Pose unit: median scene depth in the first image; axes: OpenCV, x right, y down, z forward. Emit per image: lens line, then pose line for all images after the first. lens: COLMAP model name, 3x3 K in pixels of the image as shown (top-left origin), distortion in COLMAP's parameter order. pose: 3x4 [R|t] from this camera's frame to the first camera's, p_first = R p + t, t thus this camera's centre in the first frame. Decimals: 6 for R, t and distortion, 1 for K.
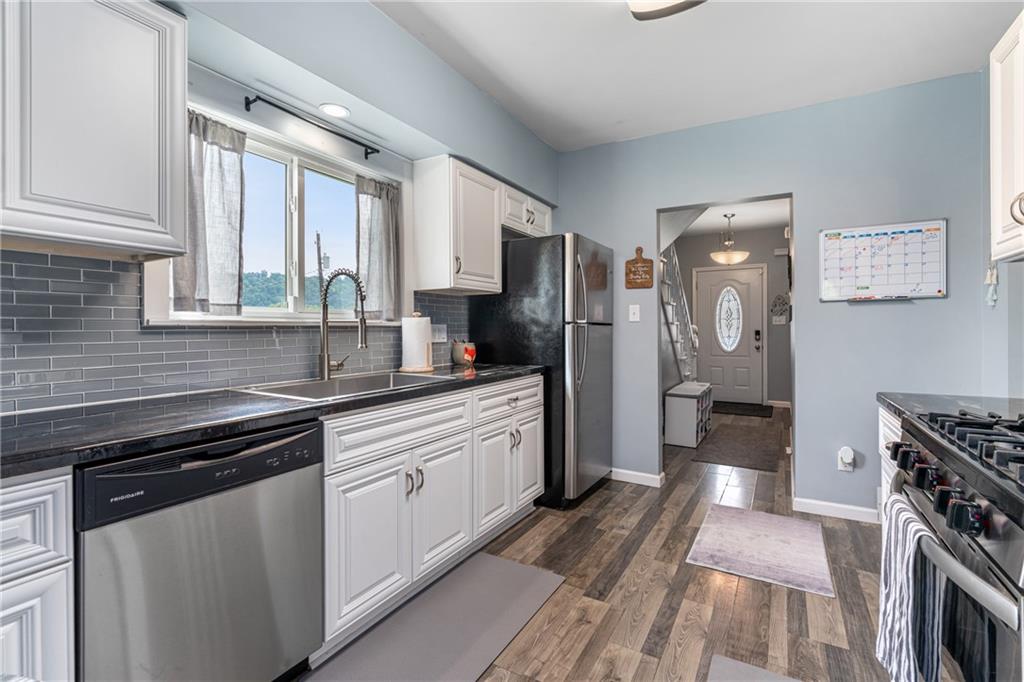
lens RADIAL K [[464.3, 0, 515.1], [0, 464.3, 332.0], [0, 0, 1]] dist [-0.002980, 0.002211]
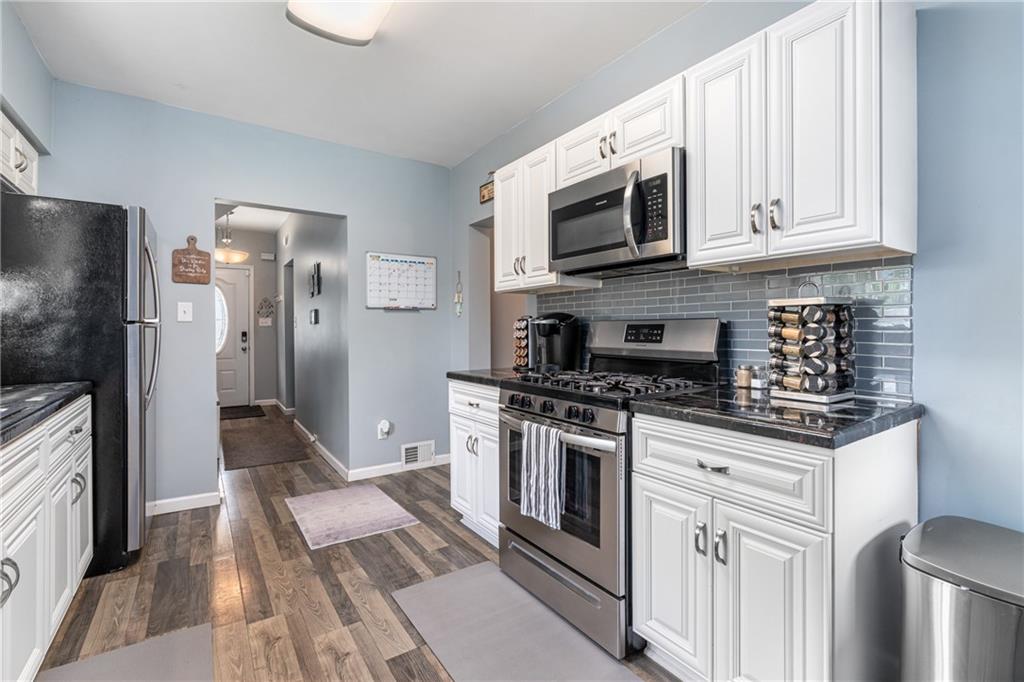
lens RADIAL K [[464.3, 0, 519.9], [0, 464.3, 331.2], [0, 0, 1]] dist [-0.002980, 0.002211]
pose [[0.429556, -0.002323, 0.903037, -0.348617], [0.007083, 0.999975, -0.000797, 0.000616], [-0.903012, 0.006739, 0.429561, 0.101135]]
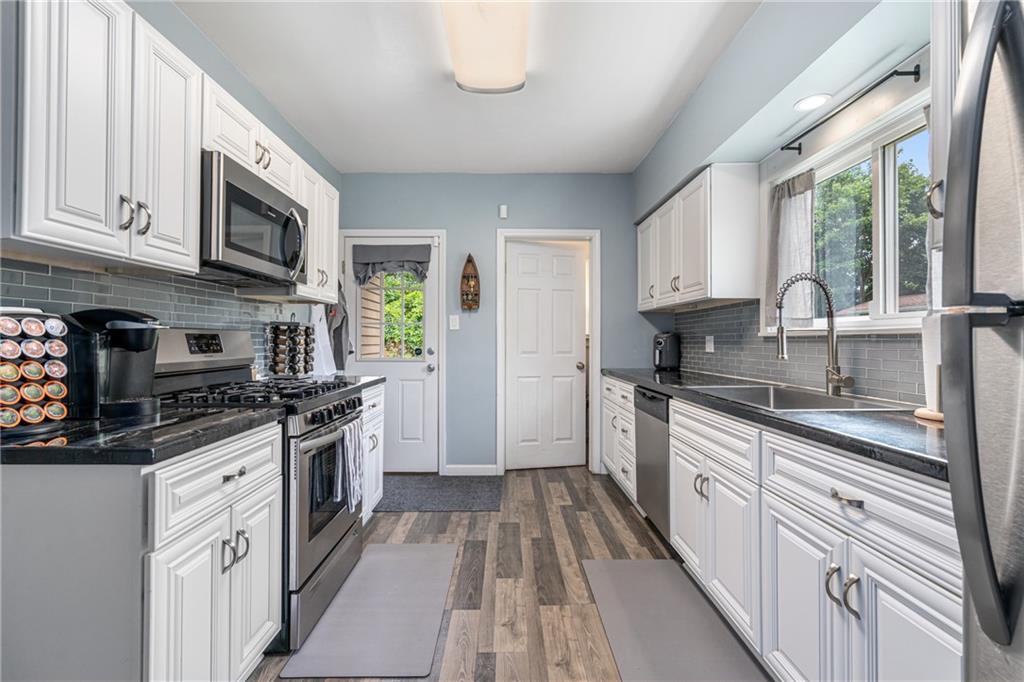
lens RADIAL K [[464.3, 0, 503.1], [0, 464.3, 341.1], [0, 0, 1]] dist [-0.002980, 0.002211]
pose [[-0.870763, 0.000826, -0.491703, 0.496361], [-0.000987, 0.999994, 0.003426, -0.001936], [0.491703, 0.003468, -0.870756, 1.240095]]
